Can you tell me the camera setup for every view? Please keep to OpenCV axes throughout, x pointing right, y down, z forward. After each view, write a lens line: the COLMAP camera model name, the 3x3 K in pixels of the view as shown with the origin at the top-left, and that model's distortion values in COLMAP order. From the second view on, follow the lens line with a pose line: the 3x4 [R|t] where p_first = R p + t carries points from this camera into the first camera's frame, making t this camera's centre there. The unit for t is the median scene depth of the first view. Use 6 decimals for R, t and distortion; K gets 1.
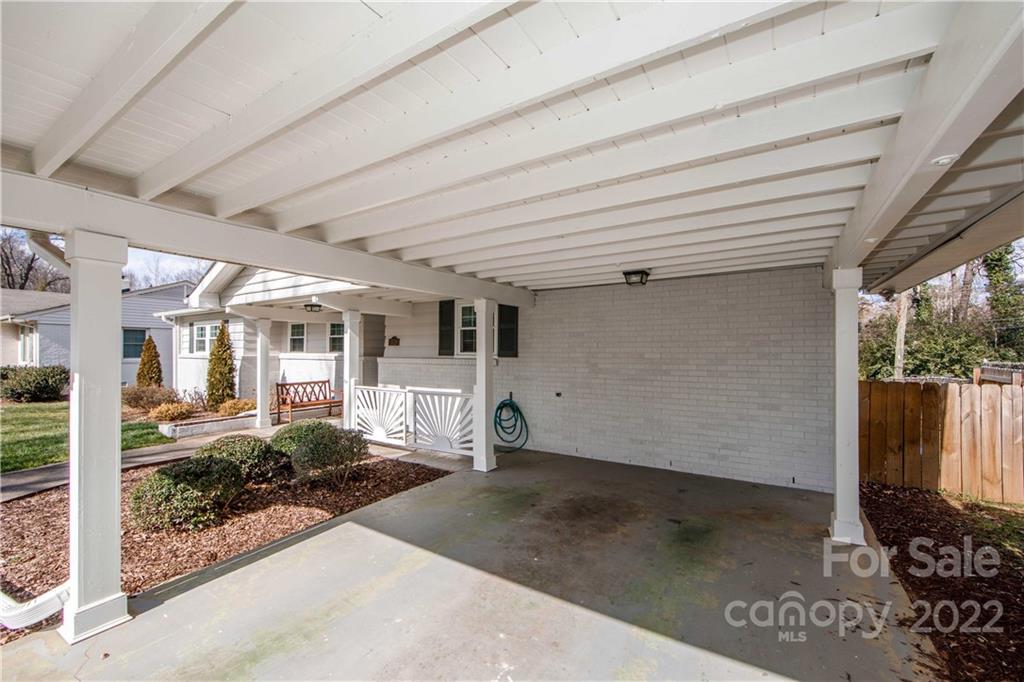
lens RADIAL K [[414.7, 0, 522.9], [0, 414.7, 356.4], [0, 0, 1]] dist [-0.013187, 0.002147]
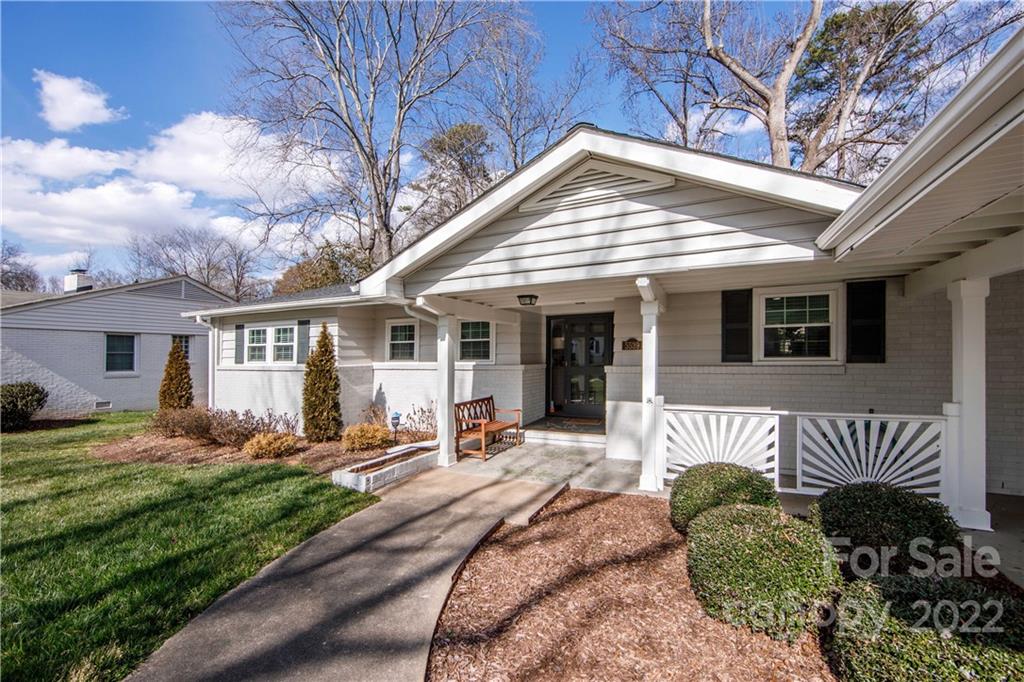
lens RADIAL K [[414.7, 0, 516.1], [0, 414.7, 361.9], [0, 0, 1]] dist [-0.013187, 0.002147]
pose [[0.993187, -0.012582, 0.115852, -0.468233], [0.012816, 0.999917, -0.001278, -0.004569], [-0.115827, 0.002754, 0.993266, 0.204513]]
